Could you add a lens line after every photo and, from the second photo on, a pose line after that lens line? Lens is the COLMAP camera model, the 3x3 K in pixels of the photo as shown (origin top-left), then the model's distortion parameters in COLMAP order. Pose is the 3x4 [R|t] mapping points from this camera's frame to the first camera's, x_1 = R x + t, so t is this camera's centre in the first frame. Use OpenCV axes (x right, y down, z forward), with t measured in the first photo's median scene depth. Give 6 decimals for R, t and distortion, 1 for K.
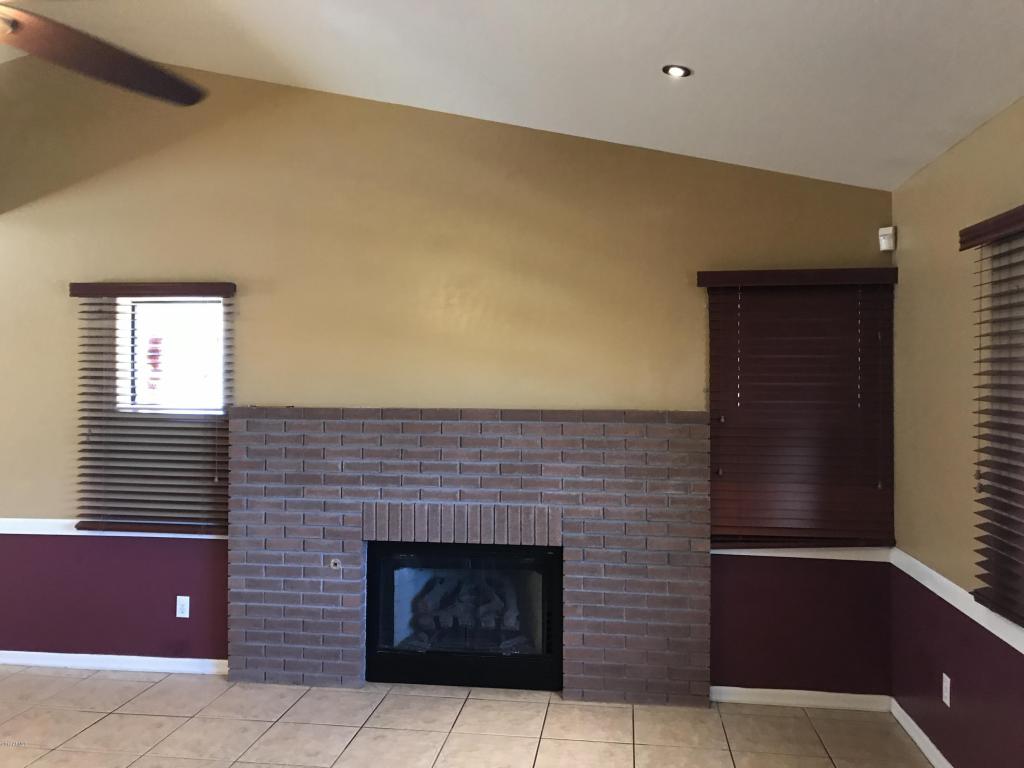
lens RADIAL K [[846.5, 0, 513.7], [0, 846.5, 389.5], [0, 0, 1]] dist [0.023718, 0.032266]
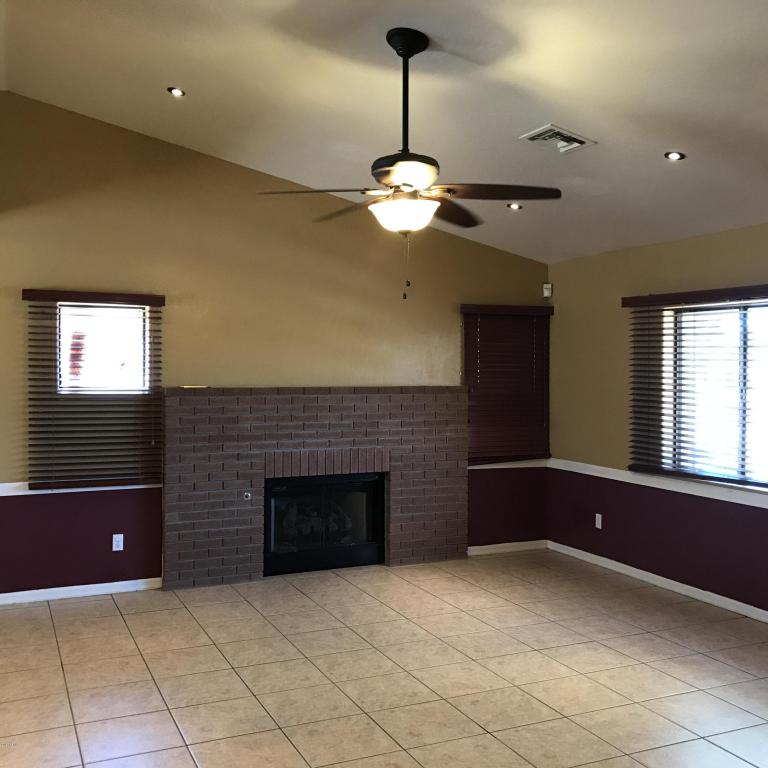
lens RADIAL K [[852.1, 0, 384.3], [0, 852.1, 385.0], [0, 0, 1]] dist [0.138106, 0.000000]
pose [[0.845737, -0.014176, 0.533412, -0.789092], [0.002971, 0.999757, 0.021860, -0.013806], [-0.533592, -0.016903, 0.845573, -0.350253]]
